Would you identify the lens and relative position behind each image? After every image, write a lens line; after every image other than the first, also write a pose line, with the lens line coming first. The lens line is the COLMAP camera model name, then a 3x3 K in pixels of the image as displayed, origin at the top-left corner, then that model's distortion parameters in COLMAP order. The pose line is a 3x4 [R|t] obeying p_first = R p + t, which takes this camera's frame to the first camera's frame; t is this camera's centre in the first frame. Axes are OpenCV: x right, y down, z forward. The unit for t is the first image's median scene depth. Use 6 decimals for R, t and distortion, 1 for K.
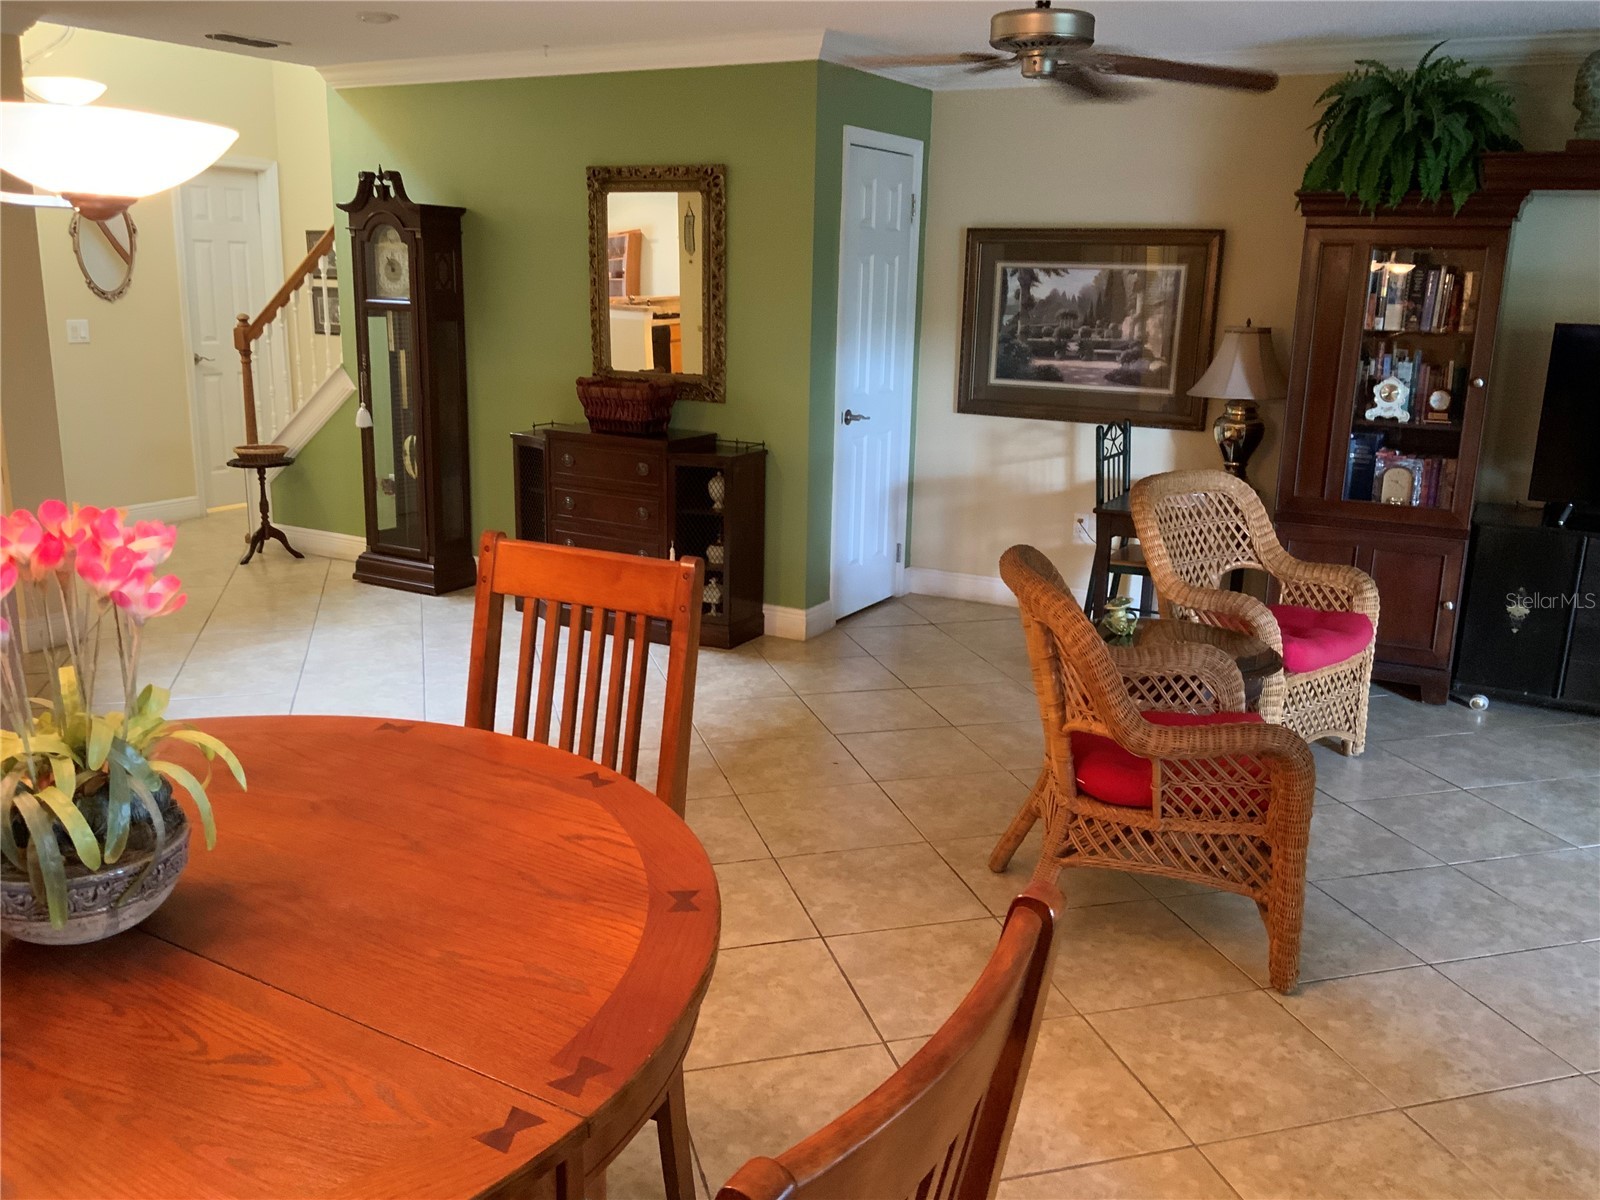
lens RADIAL K [[1326.5, 0, 800.0], [0, 1326.5, 600.0], [0, 0, 1]] dist [0.141105, -0.301170]
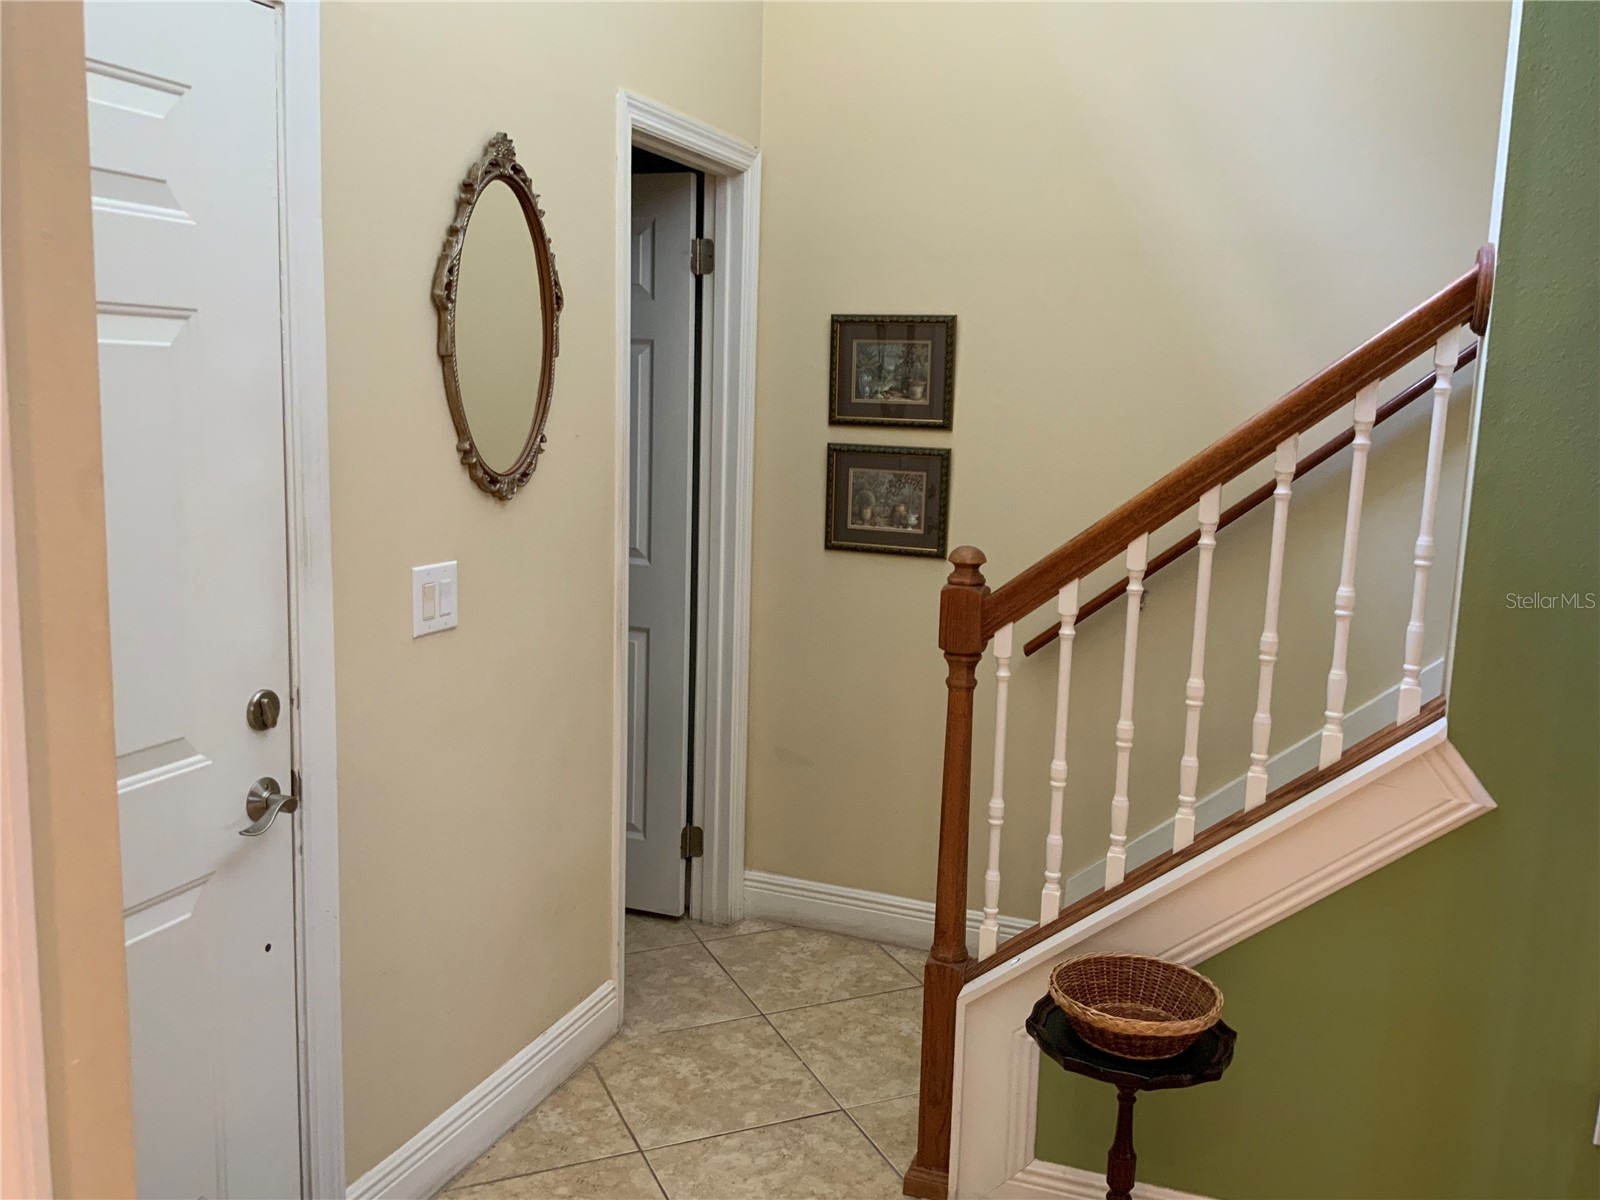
lens RADIAL K [[1326.5, 0, 800.0], [0, 1326.5, 600.0], [0, 0, 1]] dist [0.141105, -0.301170]
pose [[0.991629, -0.014923, 0.128258, -0.594788], [0.025759, 0.996196, -0.083245, -0.205767], [-0.126527, 0.085852, 0.988241, 0.808725]]
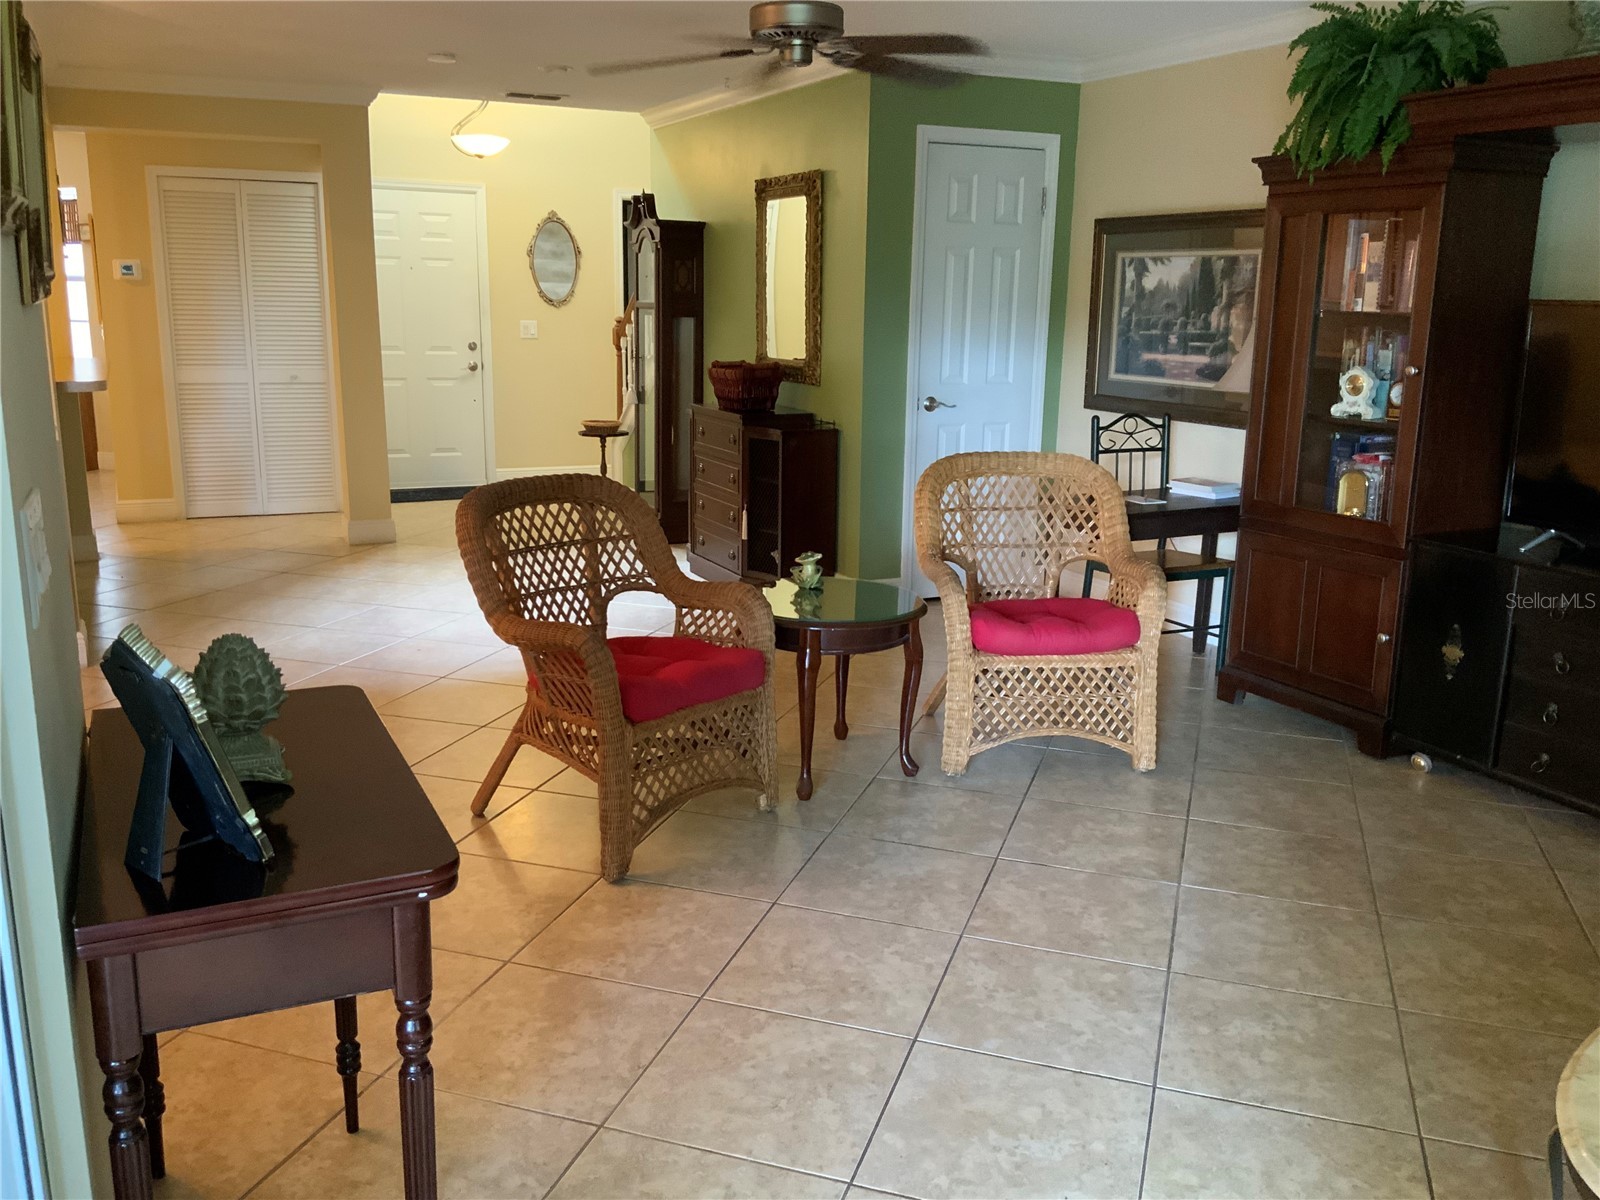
lens RADIAL K [[1326.5, 0, 800.0], [0, 1326.5, 600.0], [0, 0, 1]] dist [0.141105, -0.301170]
pose [[0.822782, 0.116915, -0.556203, 0.539583], [-0.133107, 0.991036, 0.011414, 0.016067], [0.552551, 0.064644, 0.830968, 0.085846]]
